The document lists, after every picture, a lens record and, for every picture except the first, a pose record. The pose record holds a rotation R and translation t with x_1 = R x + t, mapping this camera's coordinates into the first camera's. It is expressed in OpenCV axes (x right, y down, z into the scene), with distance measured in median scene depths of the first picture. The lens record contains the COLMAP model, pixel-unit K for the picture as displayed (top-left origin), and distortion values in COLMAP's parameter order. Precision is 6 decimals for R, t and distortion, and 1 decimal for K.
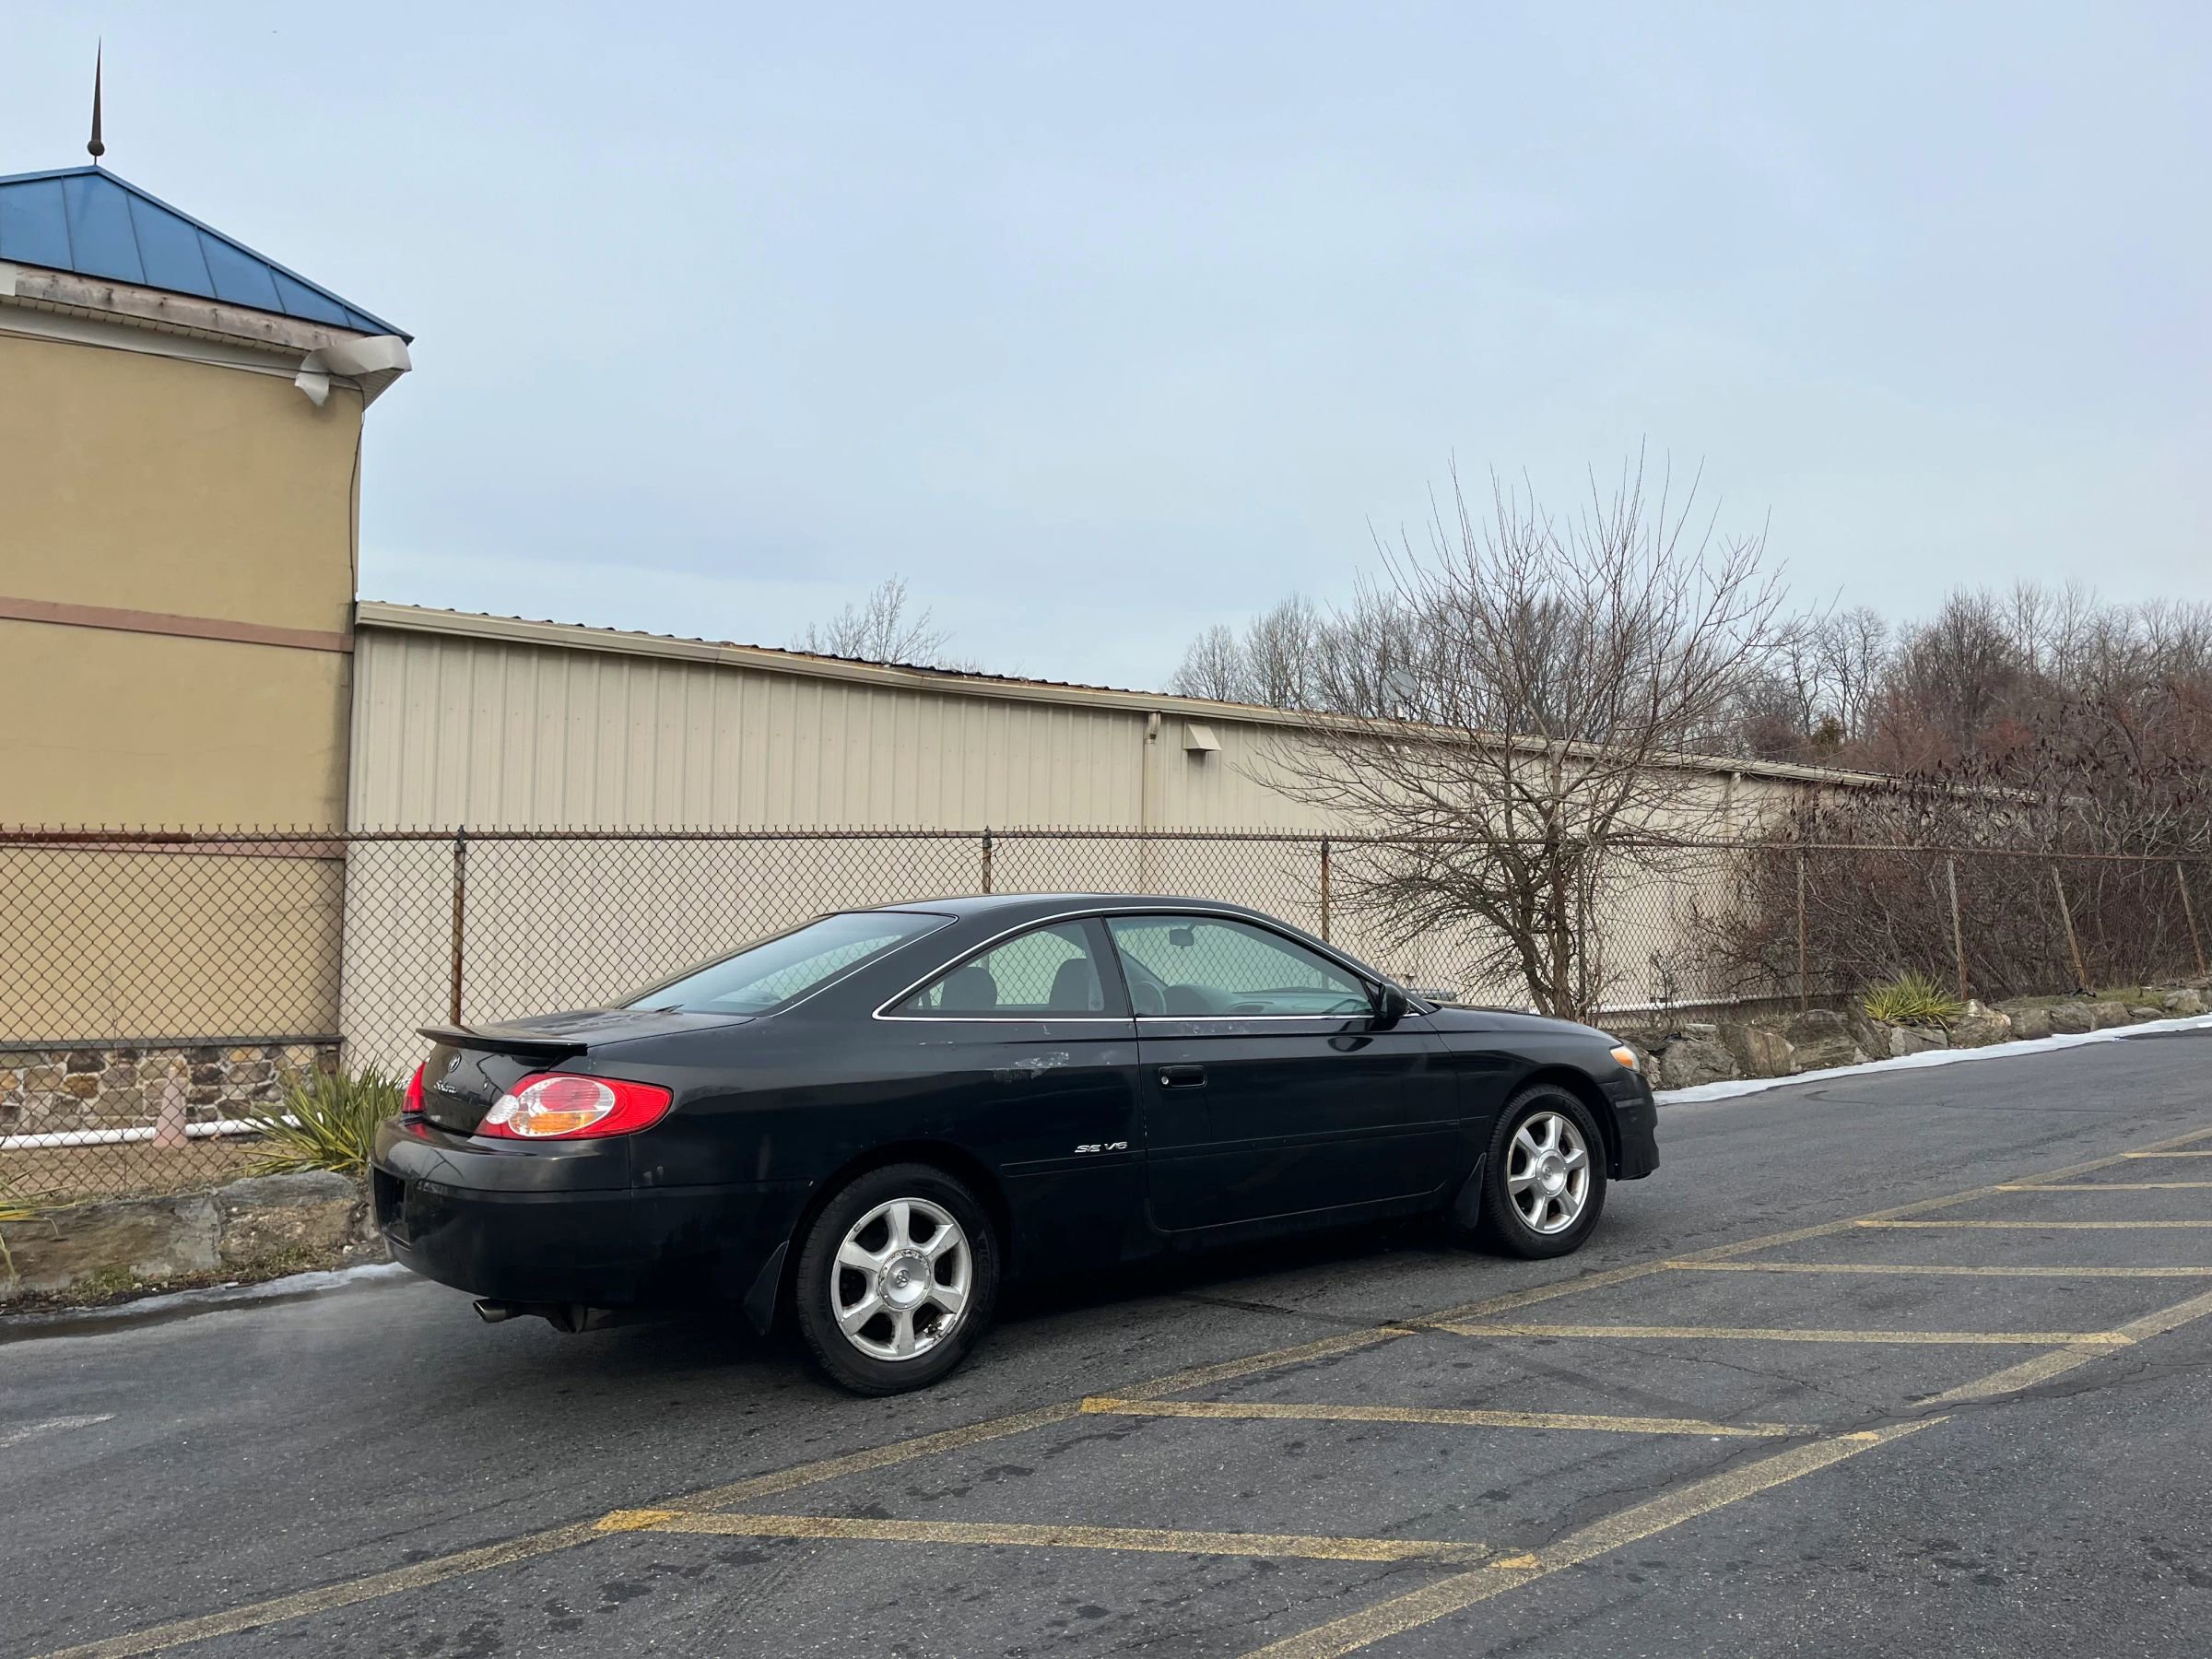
lens RADIAL K [[1664.3, 0, 1108.7], [0, 1664.3, 824.7], [0, 0, 1]] dist [0.076101, -0.099128]
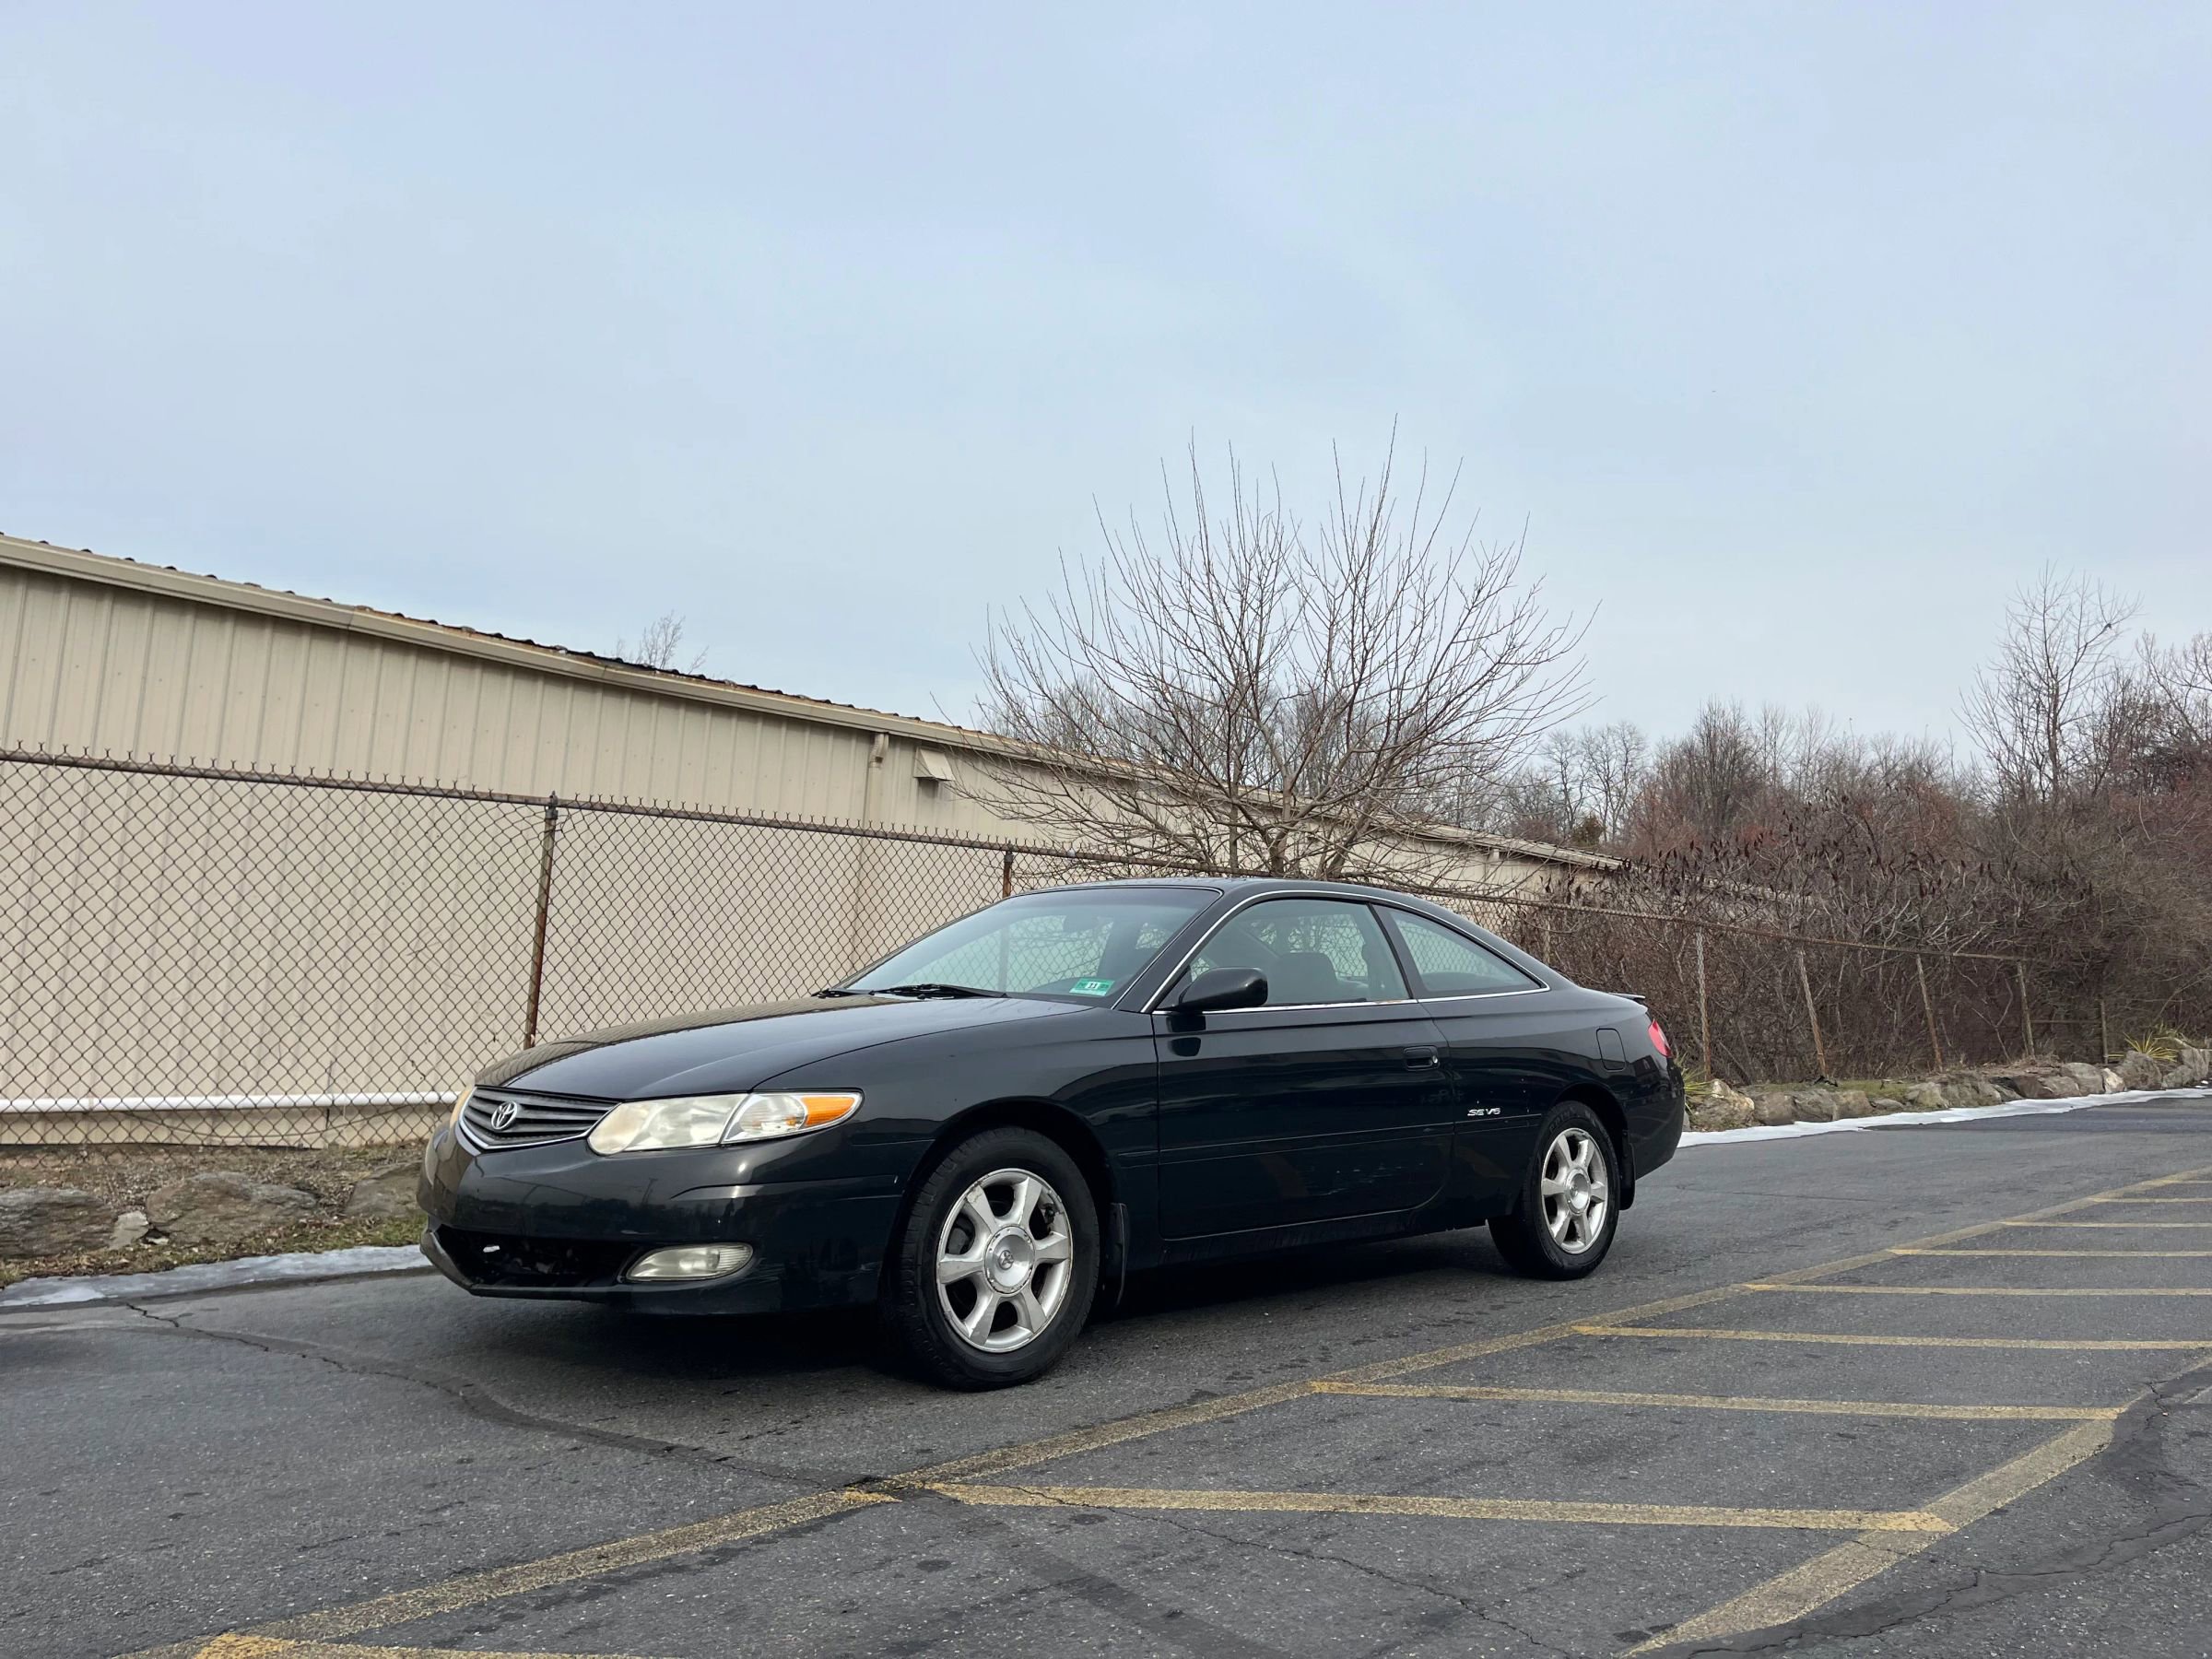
lens RADIAL K [[1664.3, 0, 1126.5], [0, 1664.3, 829.6], [0, 0, 1]] dist [0.076101, -0.099128]
pose [[0.989256, 0.060383, 0.133138, 0.089839], [-0.054754, 0.997460, -0.045551, 0.039919], [-0.135551, 0.037771, 0.990050, 0.186858]]
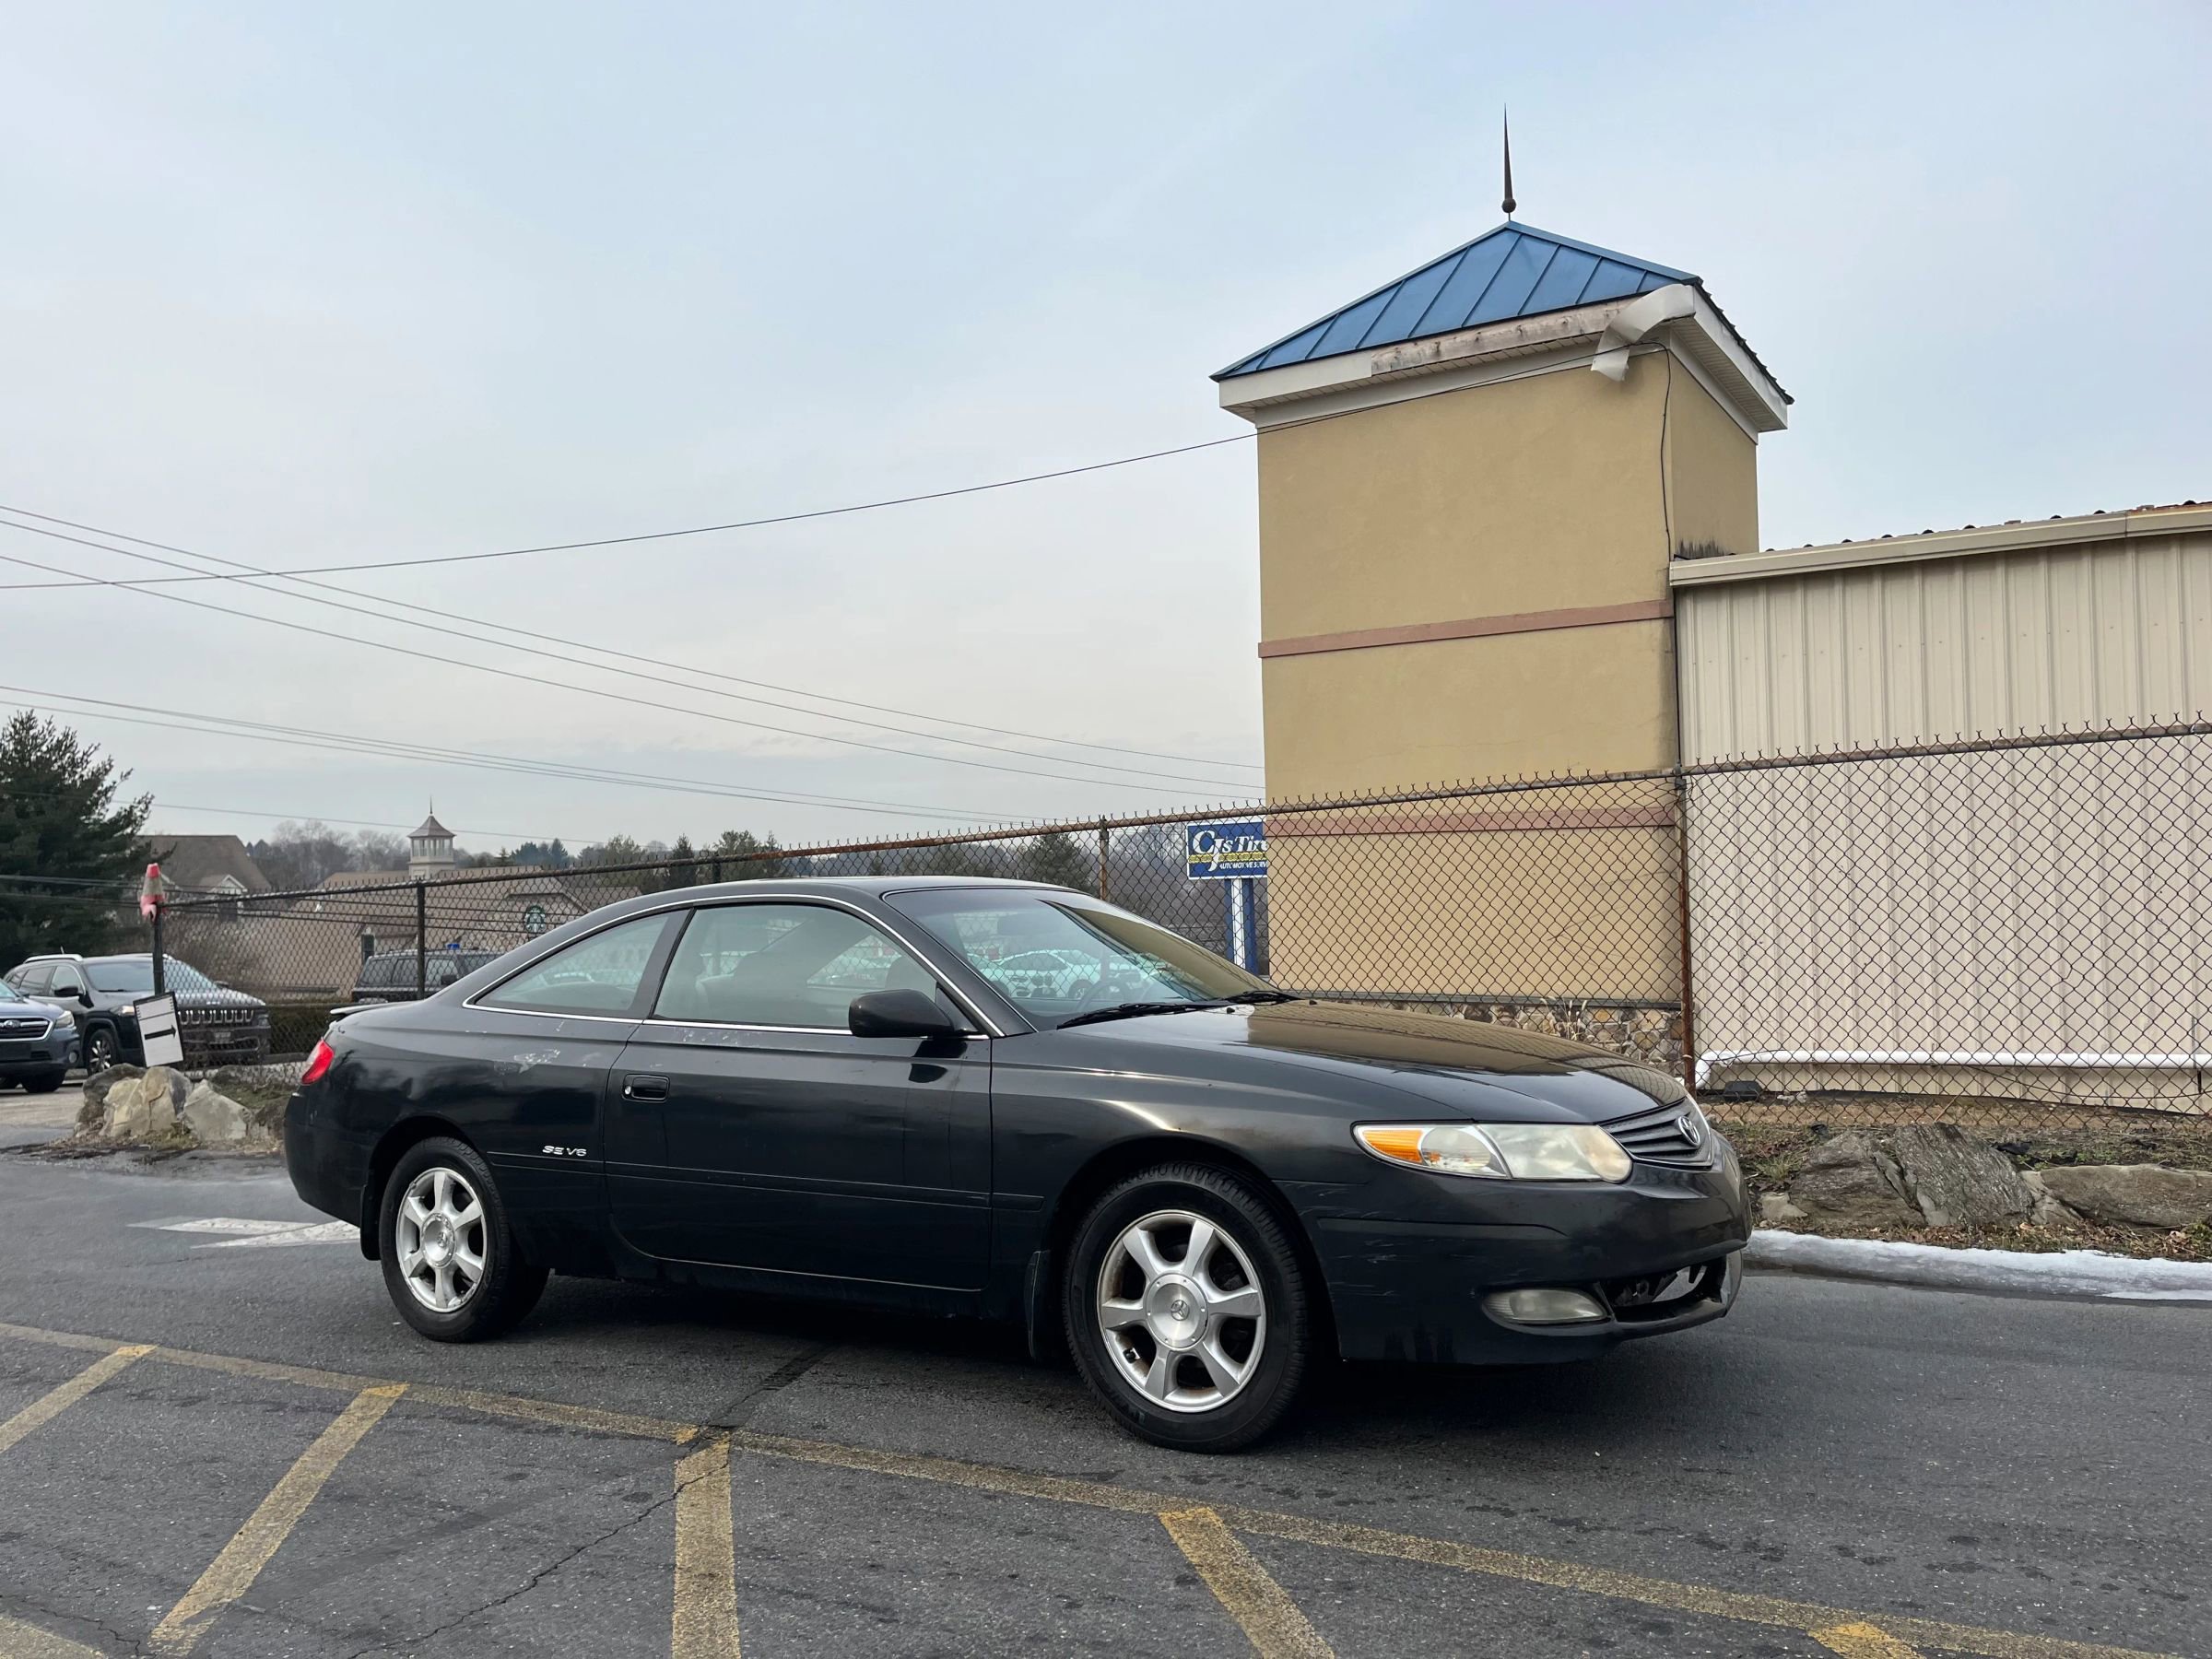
lens RADIAL K [[1664.3, 0, 1089.5], [0, 1664.3, 838.7], [0, 0, 1]] dist [0.076101, -0.099128]
pose [[0.380130, -0.045316, -0.923822, 0.520559], [0.078315, 0.996789, -0.016670, 0.027770], [0.921612, -0.066012, 0.382459, 0.473367]]
